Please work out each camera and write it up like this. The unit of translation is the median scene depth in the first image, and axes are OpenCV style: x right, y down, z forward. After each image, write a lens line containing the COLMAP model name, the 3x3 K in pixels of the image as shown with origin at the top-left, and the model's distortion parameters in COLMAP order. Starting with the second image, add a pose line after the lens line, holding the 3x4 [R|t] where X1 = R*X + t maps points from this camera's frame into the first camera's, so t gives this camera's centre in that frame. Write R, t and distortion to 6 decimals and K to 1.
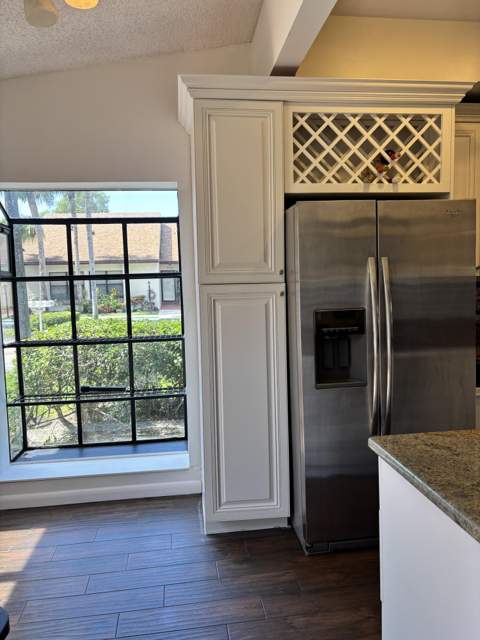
lens RADIAL K [[483.2, 0, 238.3], [0, 483.2, 323.2], [0, 0, 1]] dist [0.045163, -0.055175]
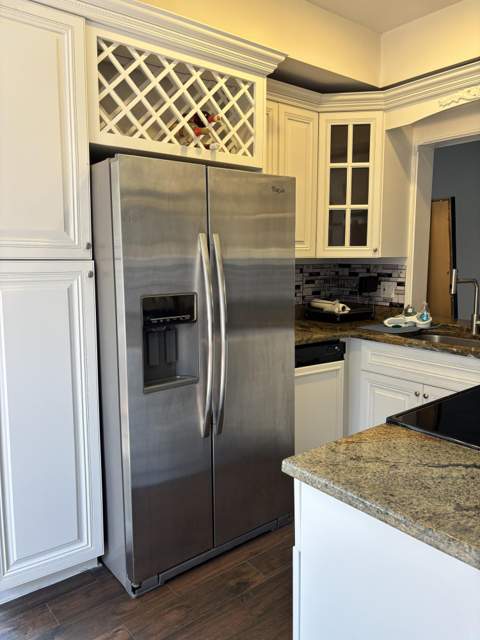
lens RADIAL K [[486.9, 0, 238.2], [0, 486.9, 317.6], [0, 0, 1]] dist [0.048541, -0.058730]
pose [[0.855363, -0.038012, 0.516633, -0.113020], [0.023137, 0.999112, 0.035204, -0.014354], [-0.517512, -0.018159, 0.855483, 0.213592]]
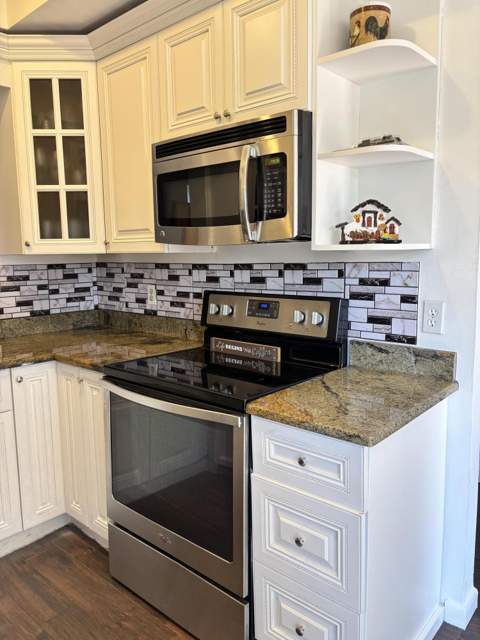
lens RADIAL K [[494.7, 0, 240.0], [0, 494.7, 320.0], [0, 0, 1]] dist [0.055805, -0.074217]
pose [[-0.668106, -0.061867, 0.741489, -0.118714], [0.104388, 0.978888, 0.175732, -0.078681], [-0.736707, 0.194811, -0.647543, 0.982197]]
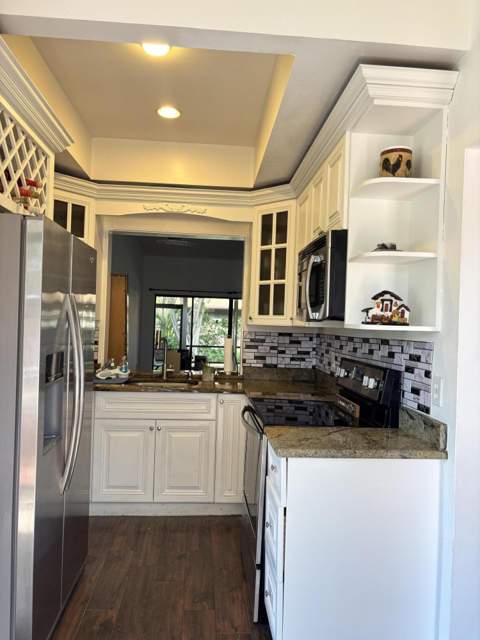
lens RADIAL K [[492.5, 0, 239.7], [0, 492.5, 328.2], [0, 0, 1]] dist [0.055072, -0.072540]
pose [[0.039177, 0.023203, 0.998963, -0.591040], [0.056288, 0.998092, -0.025391, -0.029253], [-0.997646, 0.057224, 0.037796, 0.606716]]
